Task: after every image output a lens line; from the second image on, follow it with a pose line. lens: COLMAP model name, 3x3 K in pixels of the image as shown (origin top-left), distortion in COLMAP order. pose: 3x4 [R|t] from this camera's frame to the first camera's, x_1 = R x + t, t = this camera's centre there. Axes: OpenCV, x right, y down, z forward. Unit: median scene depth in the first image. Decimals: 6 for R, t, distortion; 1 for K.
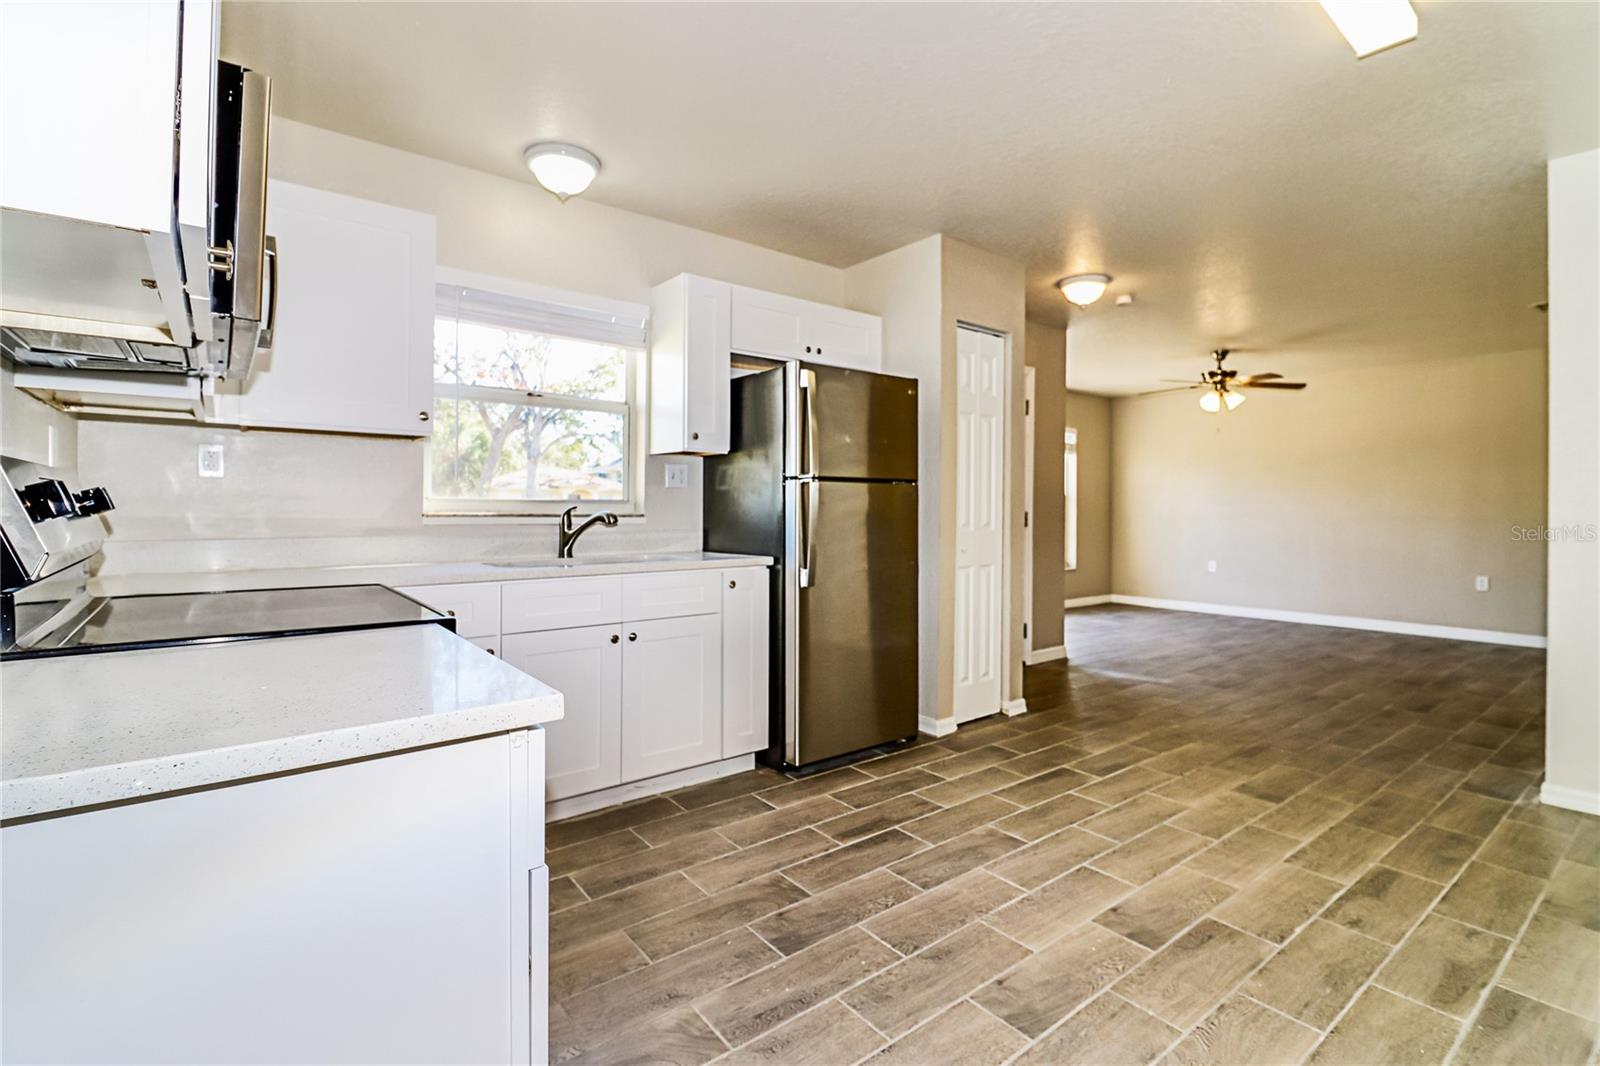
lens RADIAL K [[744.0, 0, 805.3], [0, 744.0, 511.3], [0, 0, 1]] dist [0.002093, -0.001848]
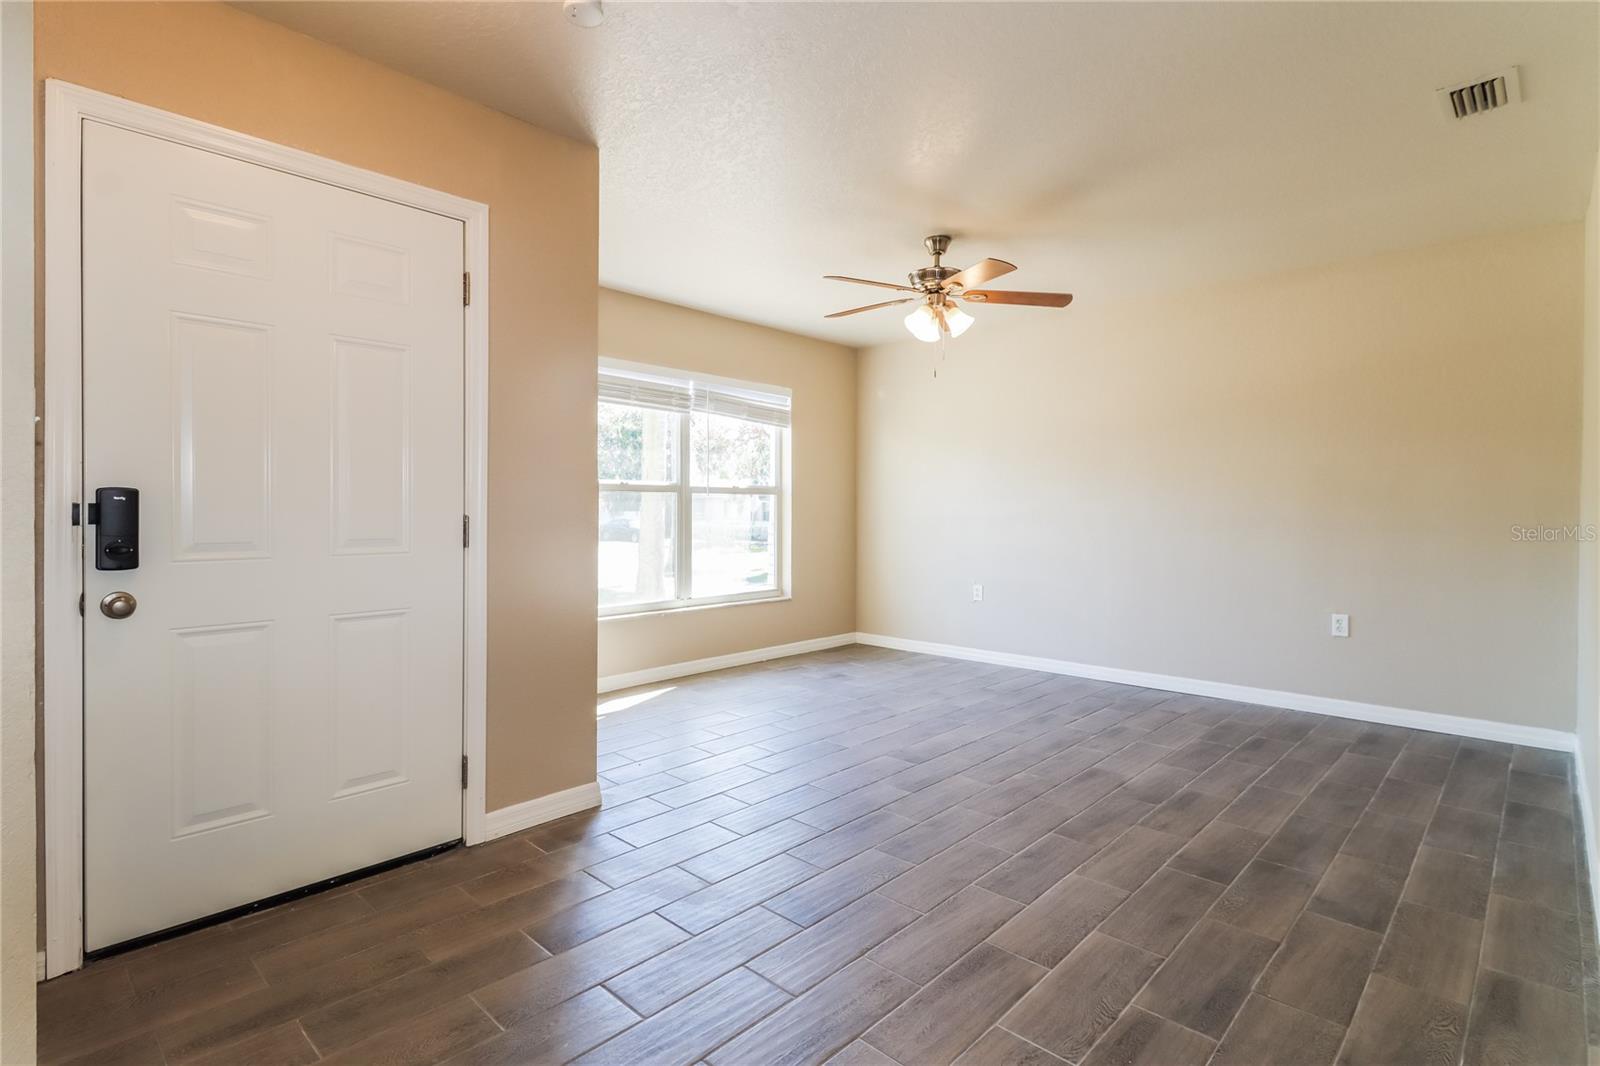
lens RADIAL K [[787.6, 0, 821.0], [0, 787.6, 510.2], [0, 0, 1]] dist [0.008314, -0.004730]
pose [[0.987416, -0.003155, 0.158112, 0.767629], [0.003371, 0.999994, -0.001102, -0.003322], [-0.158107, 0.001621, 0.987421, 0.846250]]
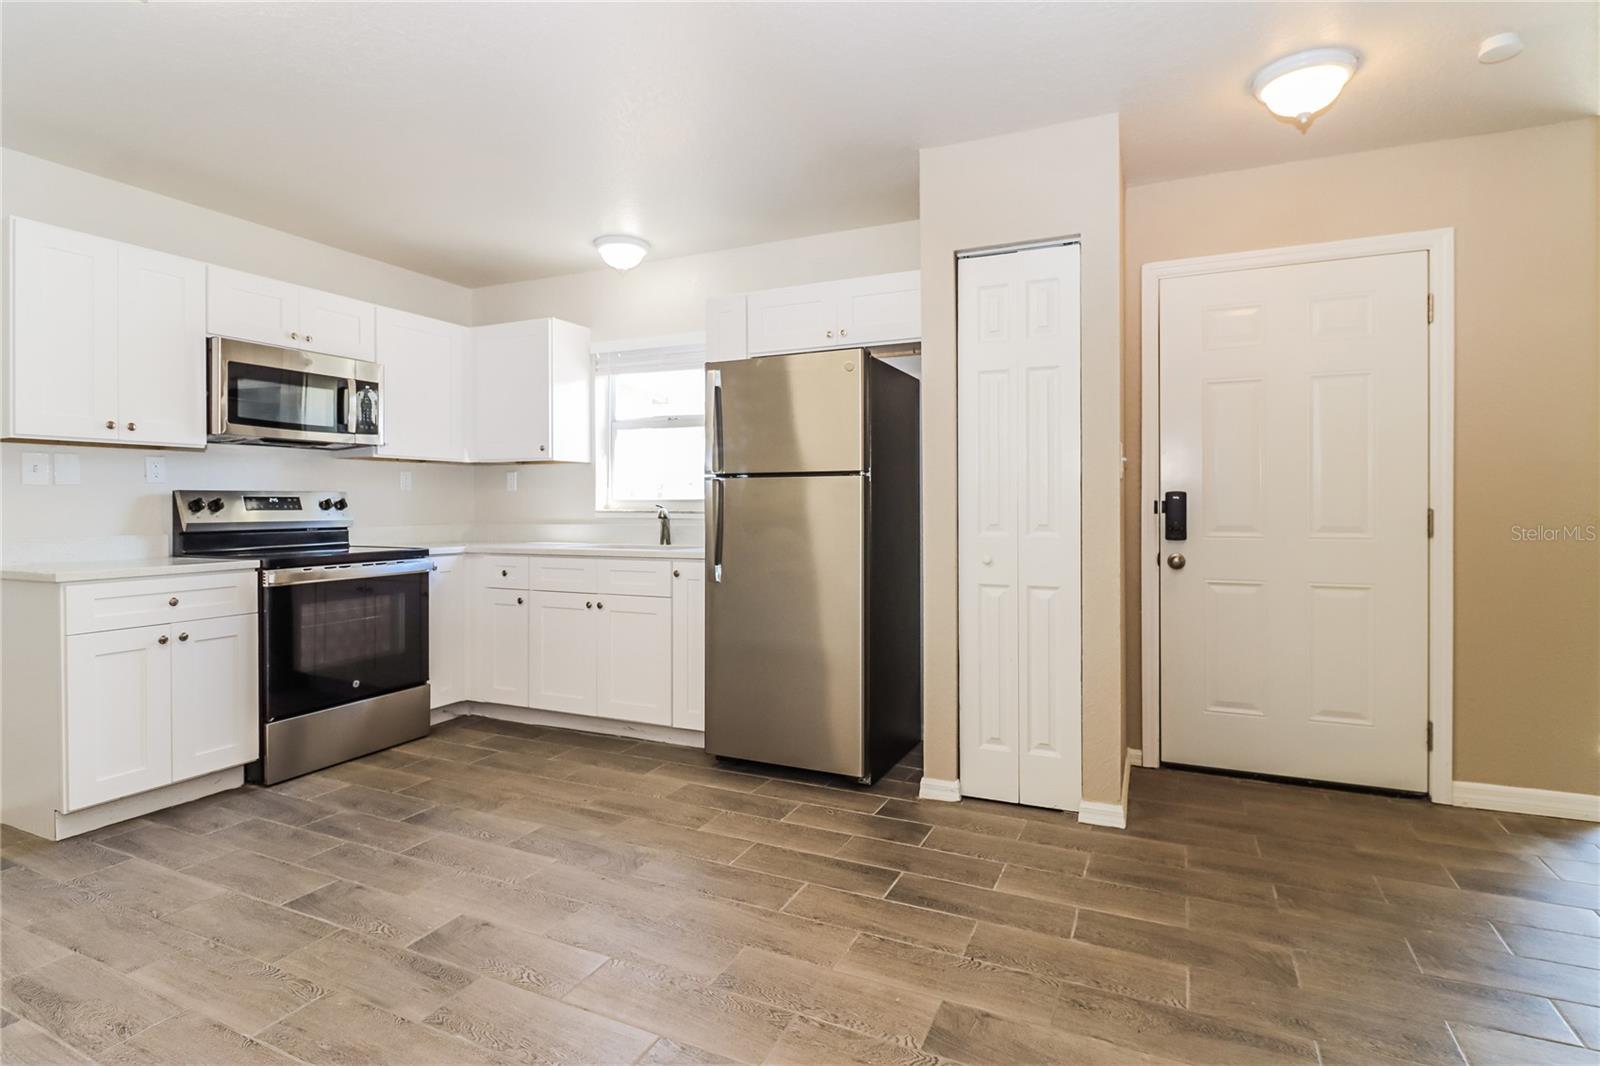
lens RADIAL K [[787.6, 0, 803.9], [0, 787.6, 504.5], [0, 0, 1]] dist [0.008314, -0.004730]
pose [[0.455376, -0.004550, -0.890288, 1.041546], [-0.000416, 0.999986, -0.005323, -0.000119], [0.890299, 0.002795, 0.455368, 0.620638]]
